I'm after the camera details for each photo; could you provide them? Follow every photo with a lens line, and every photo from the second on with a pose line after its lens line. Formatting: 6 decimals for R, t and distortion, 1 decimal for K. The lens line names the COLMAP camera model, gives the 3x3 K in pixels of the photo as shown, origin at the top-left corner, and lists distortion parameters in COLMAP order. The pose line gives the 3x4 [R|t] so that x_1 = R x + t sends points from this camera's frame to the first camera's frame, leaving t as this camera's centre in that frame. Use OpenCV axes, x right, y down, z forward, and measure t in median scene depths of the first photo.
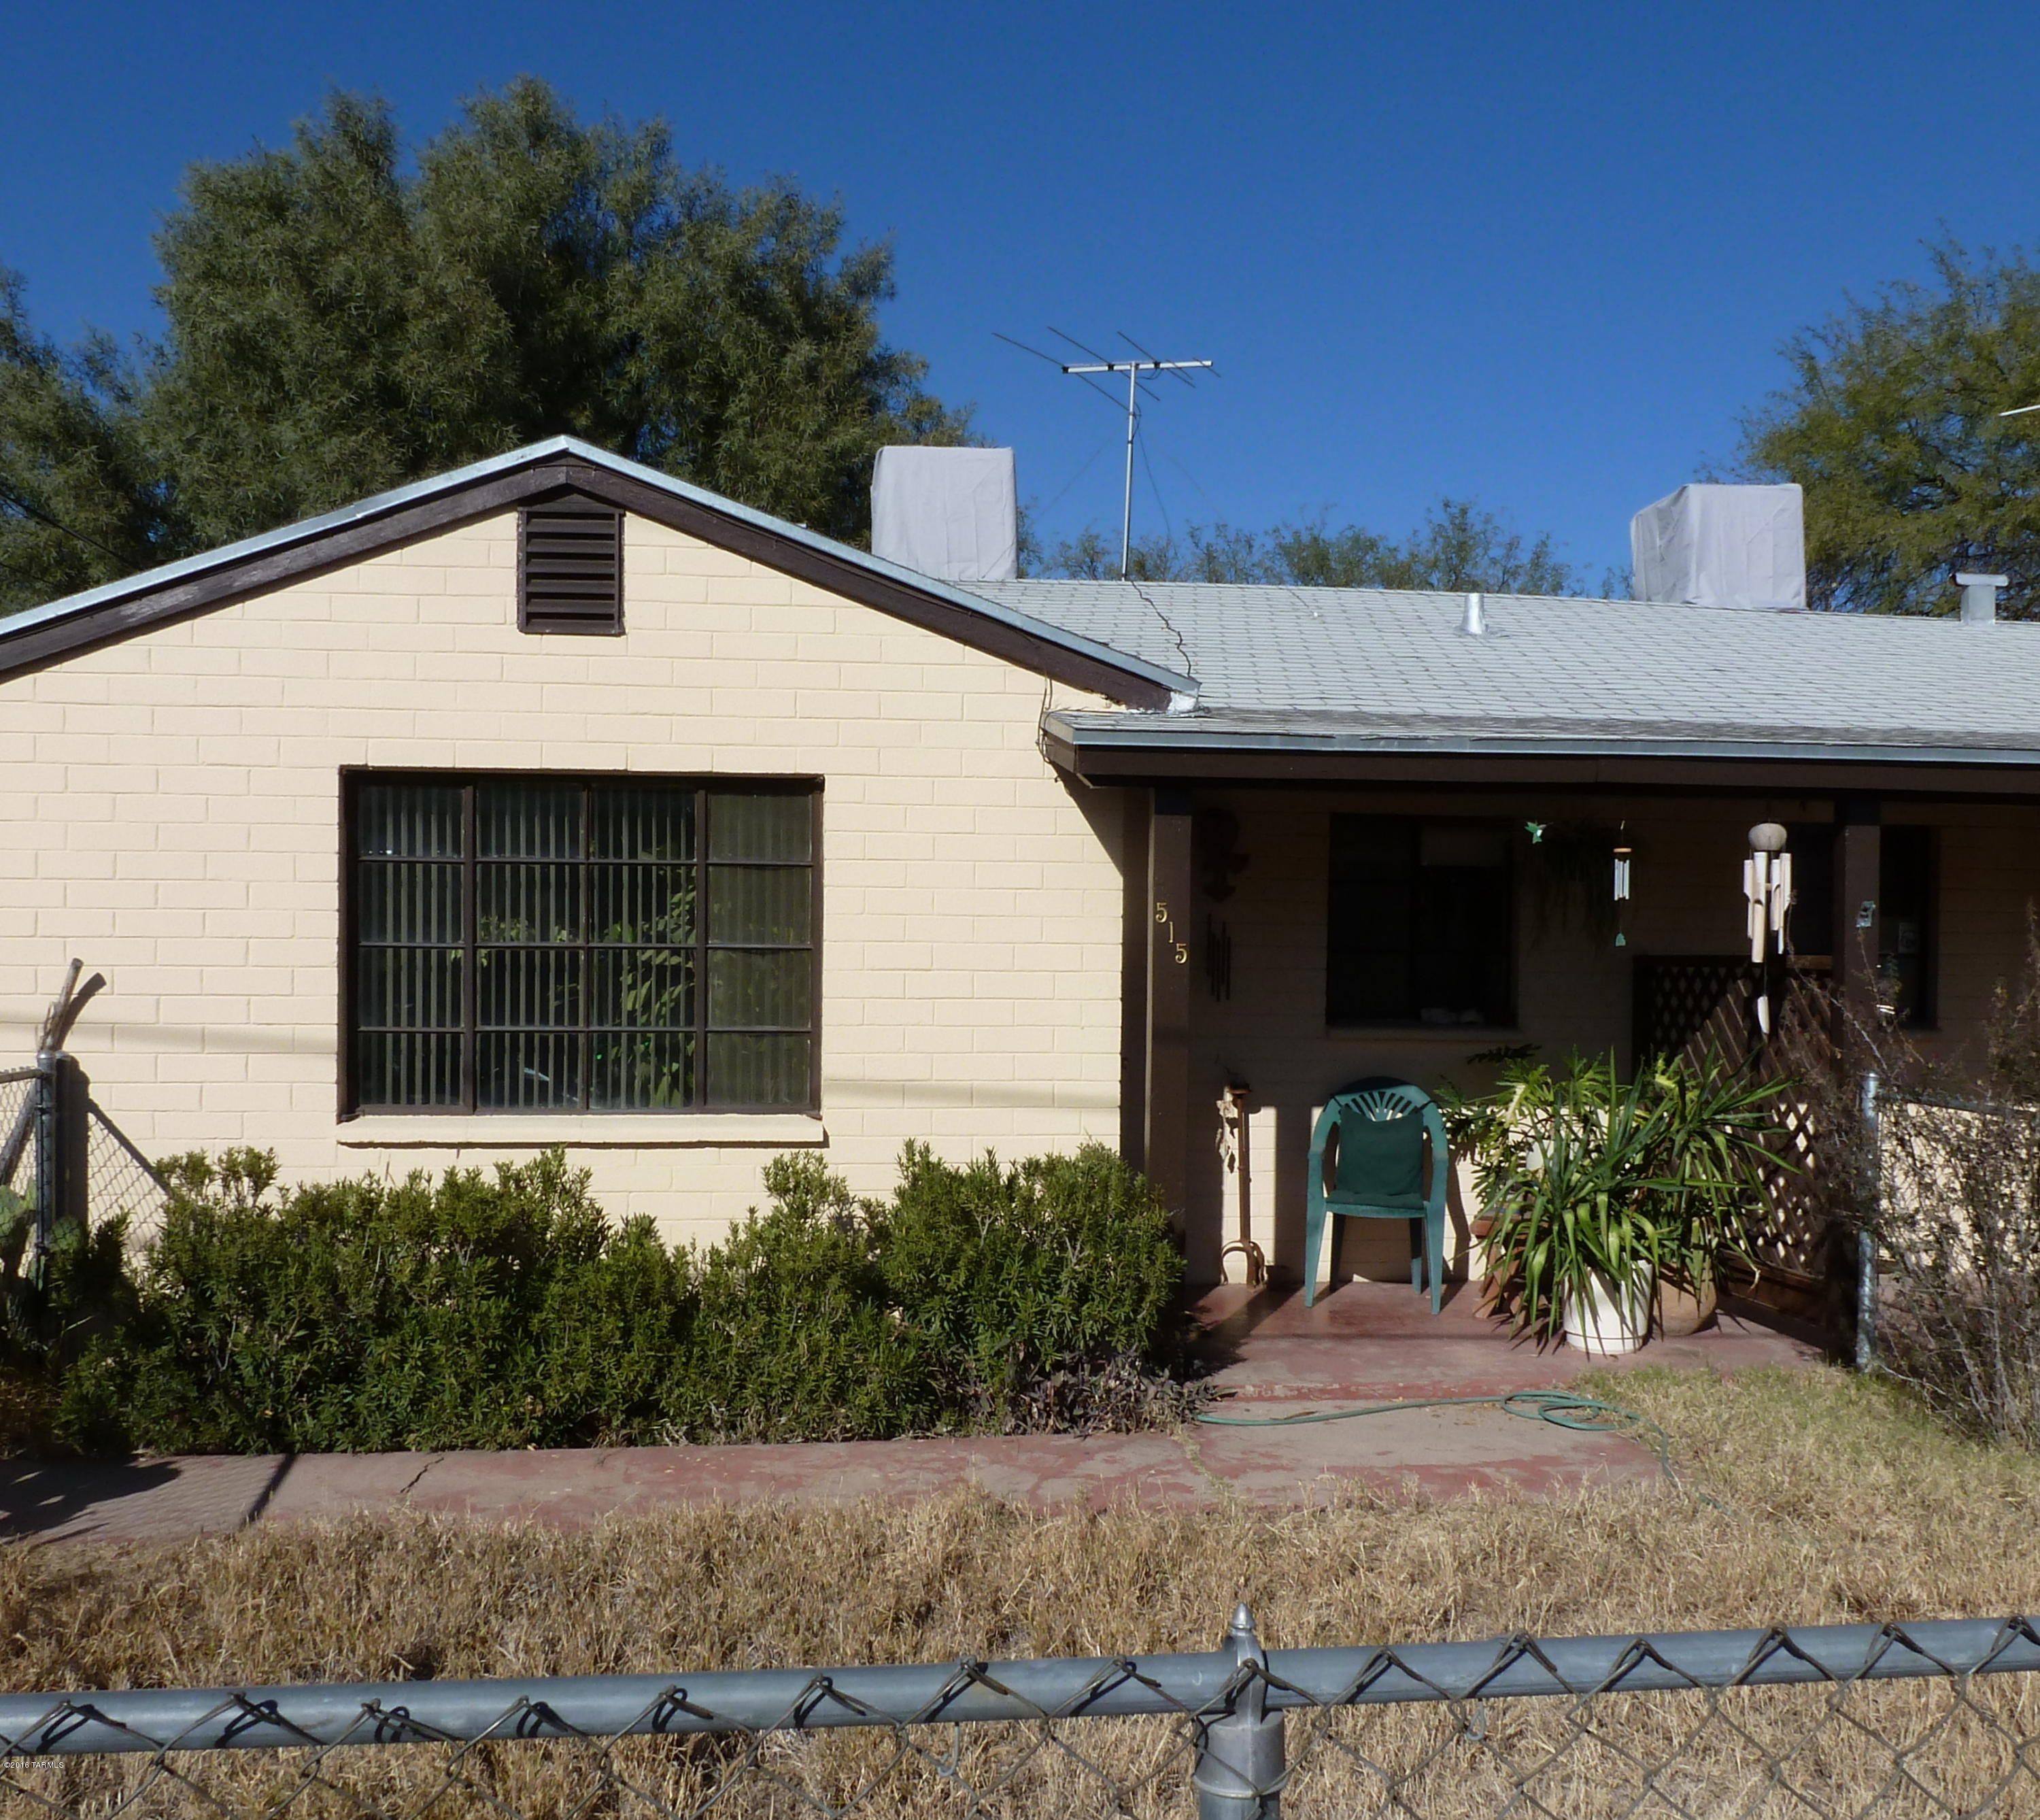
lens RADIAL K [[1929.3, 0, 1003.5], [0, 1929.3, 1029.3], [0, 0, 1]] dist [-0.032153, 0.000000]
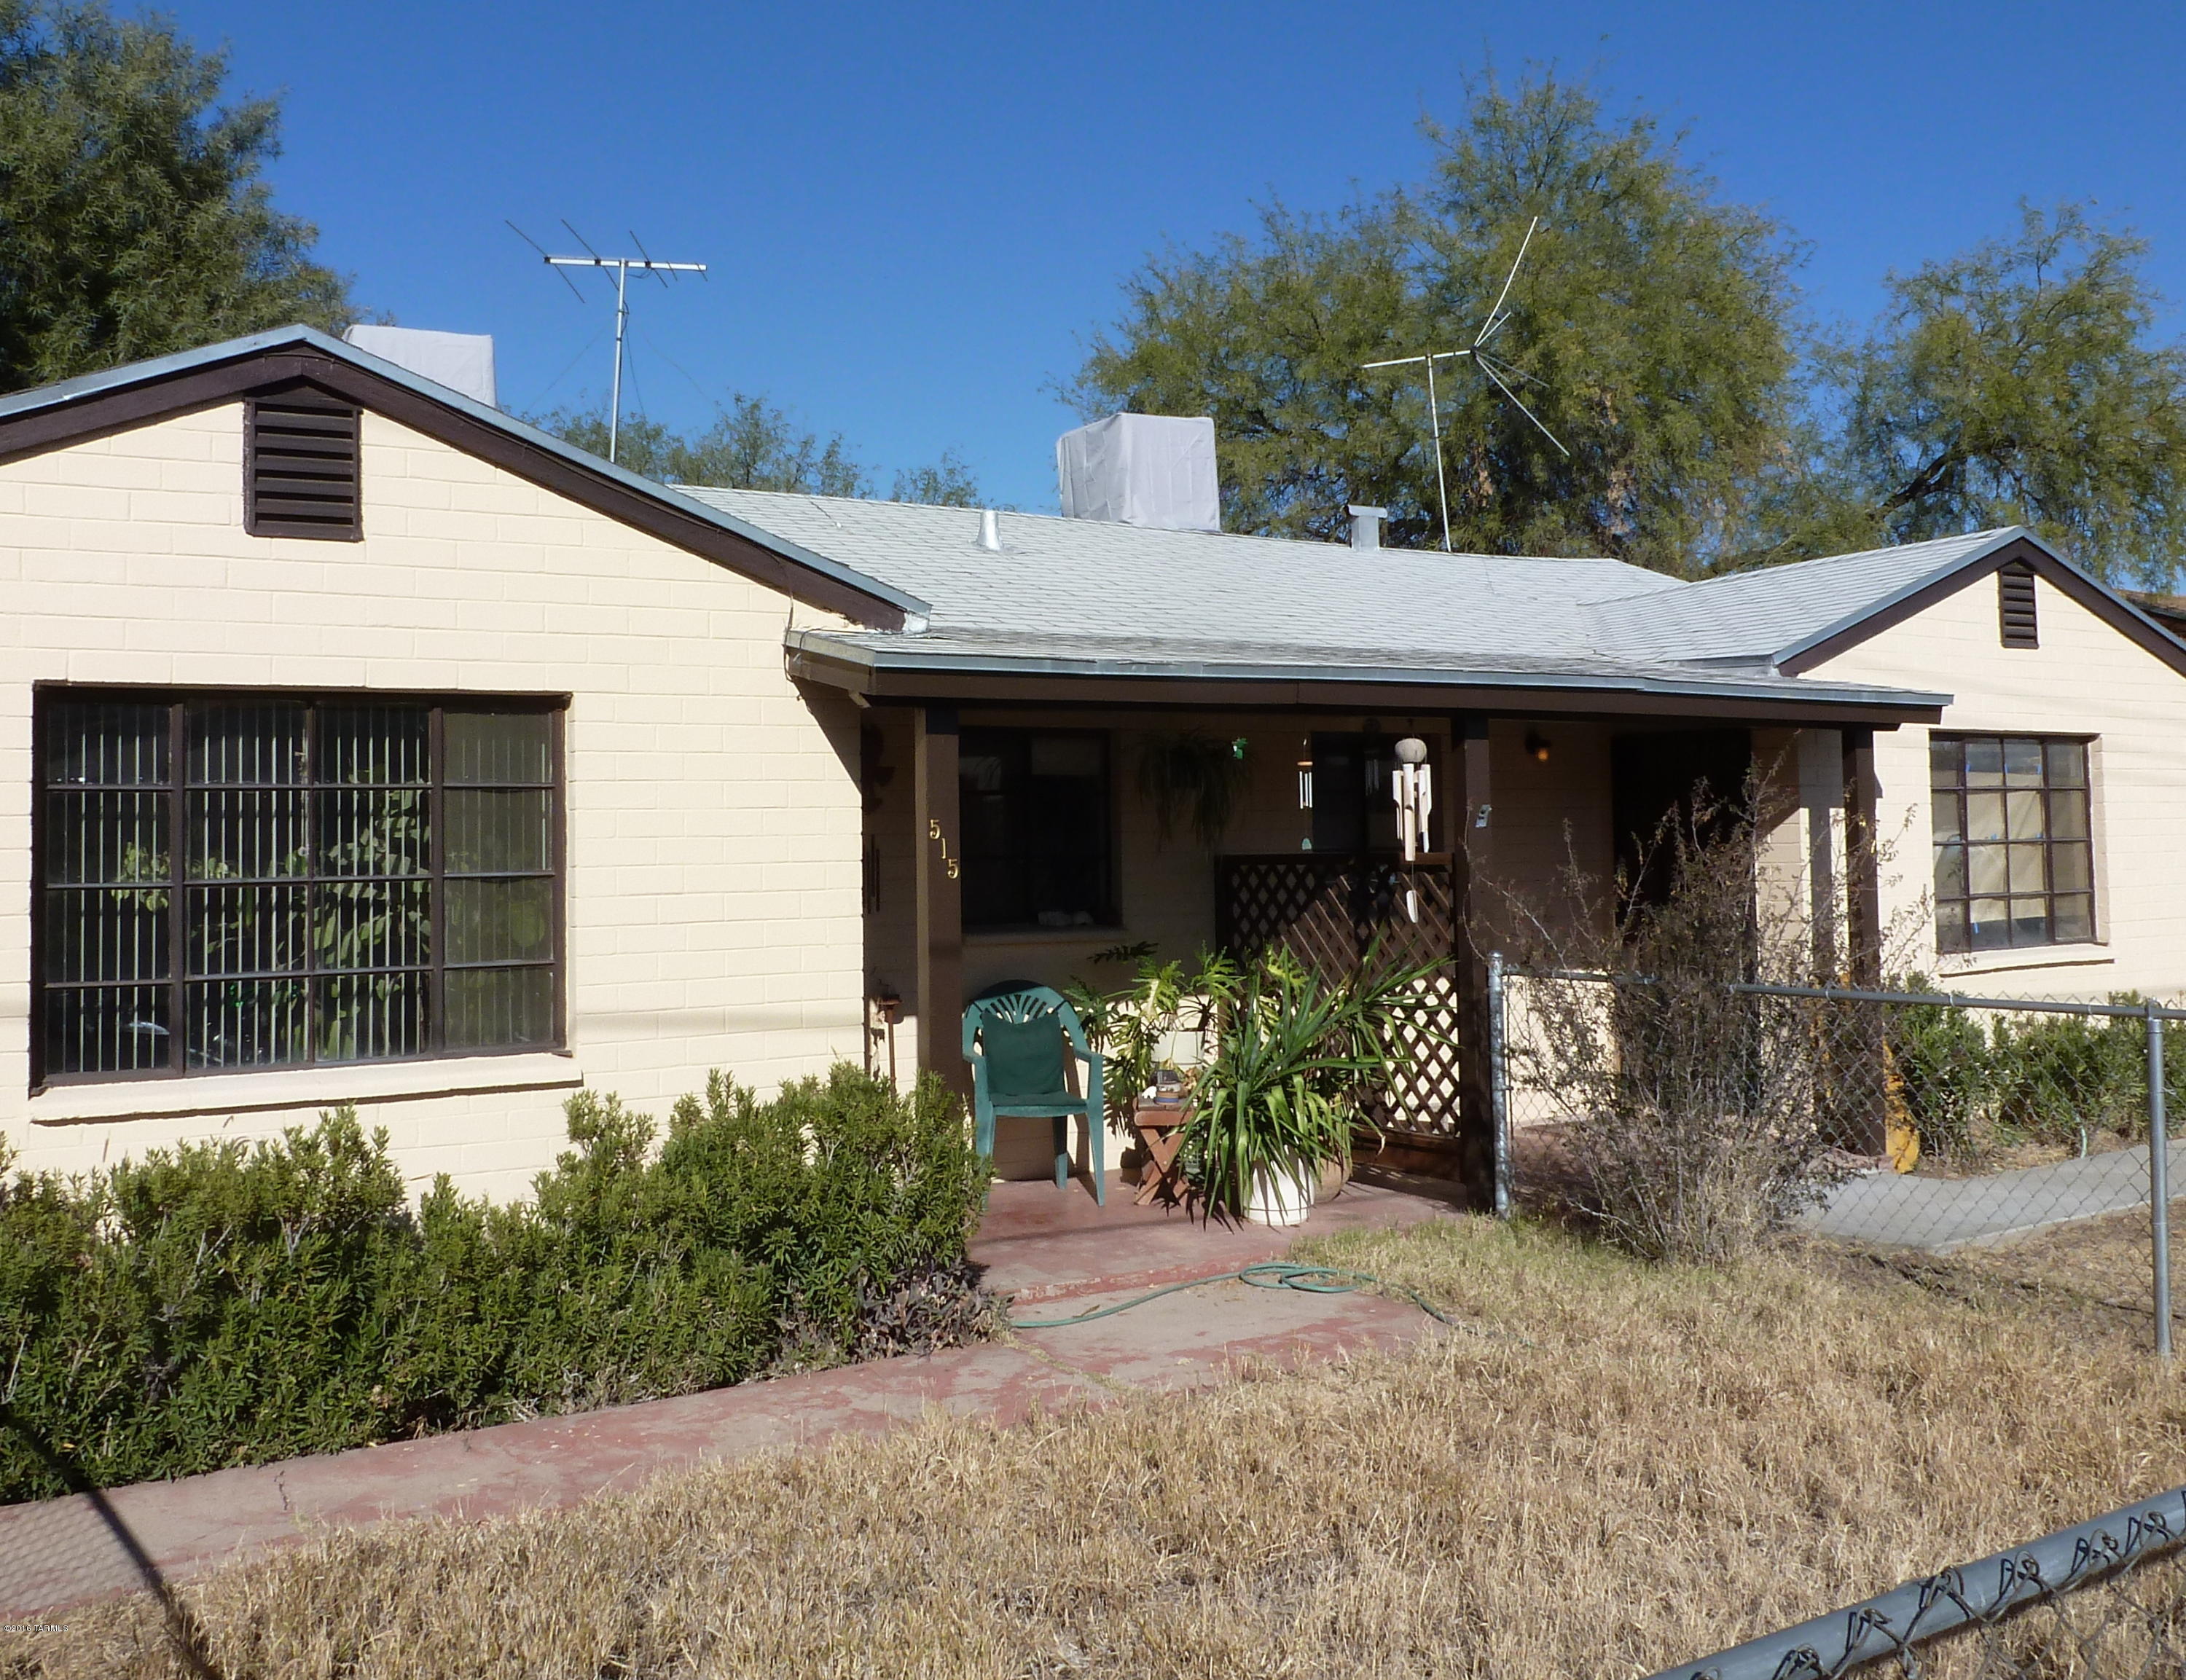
lens RADIAL K [[2005.2, 0, 1087.5], [0, 2005.2, 790.7], [0, 0, 1]] dist [-0.037320, 0.007065]
pose [[0.912904, -0.014893, 0.407904, -0.263117], [0.043237, 0.997240, -0.060357, -0.012985], [-0.405879, 0.072737, 0.911028, 0.000170]]
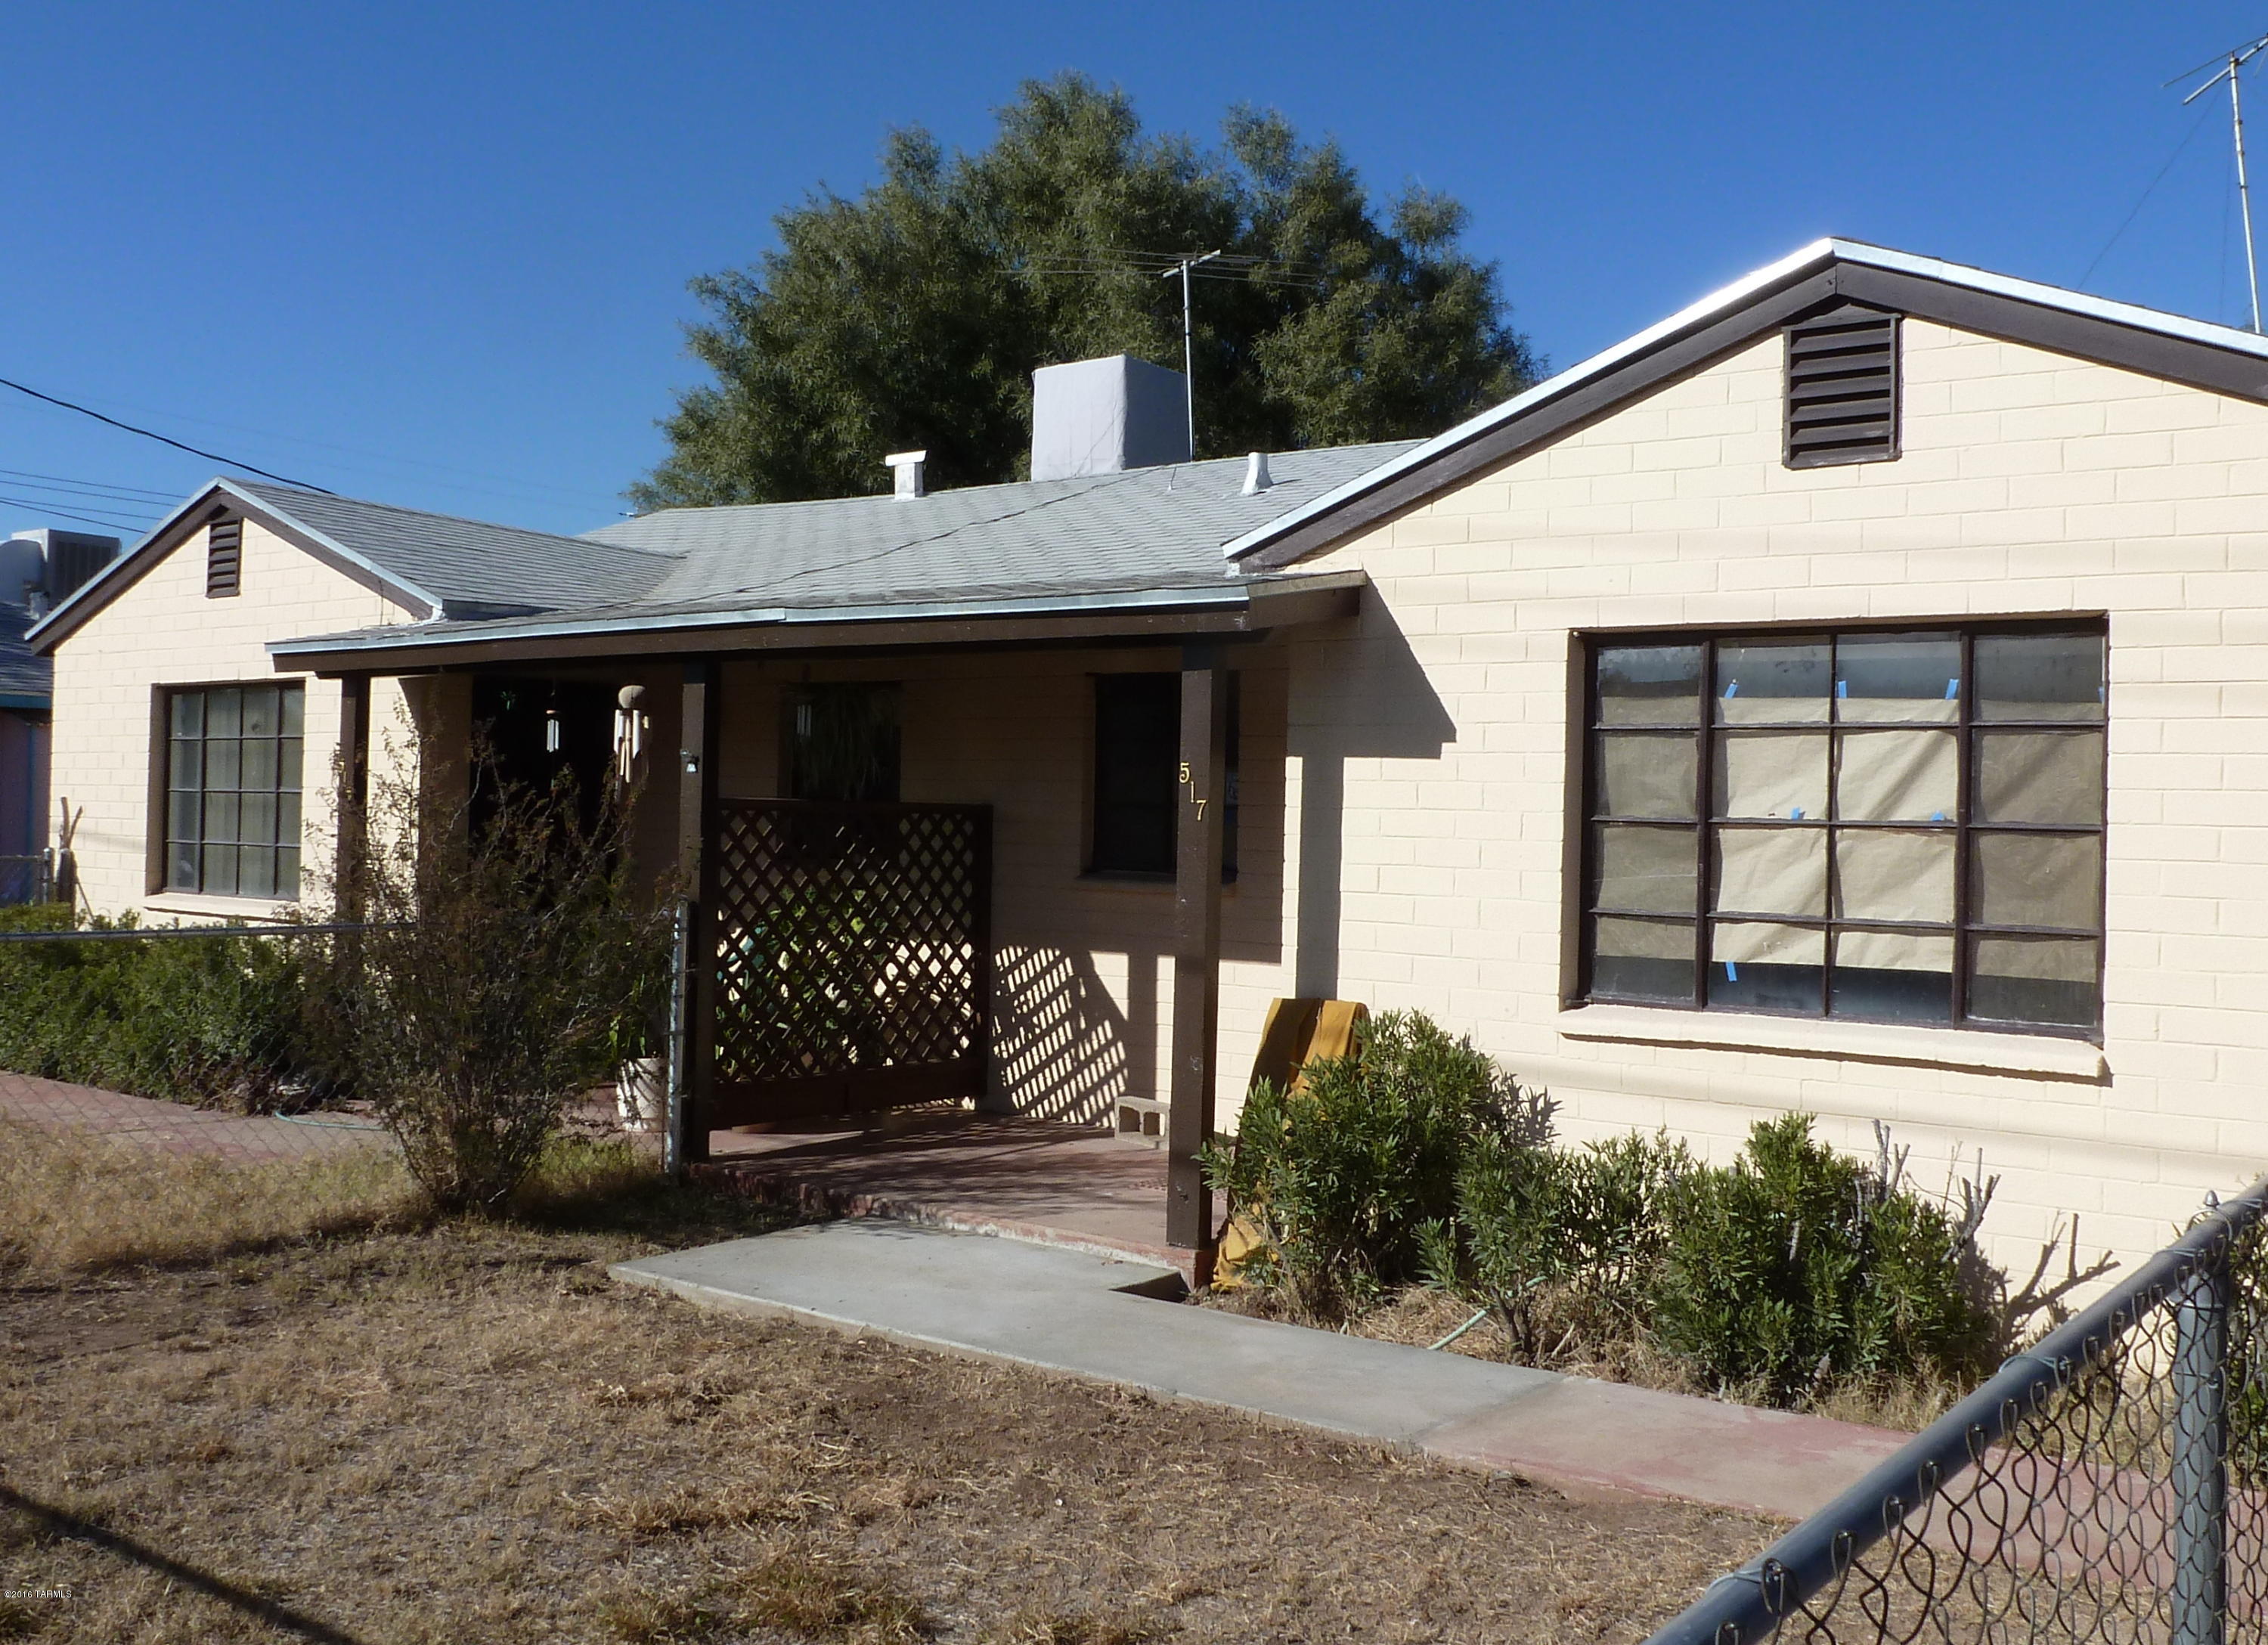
lens RADIAL K [[2291.7, 0, 1138.0], [0, 2291.7, 816.6], [0, 0, 1]] dist [-0.069955, 0.000000]
pose [[0.682677, 0.007763, -0.730679, 0.294997], [-0.037762, 0.998982, -0.024668, -0.010166], [0.729744, 0.044432, 0.682275, 0.077809]]
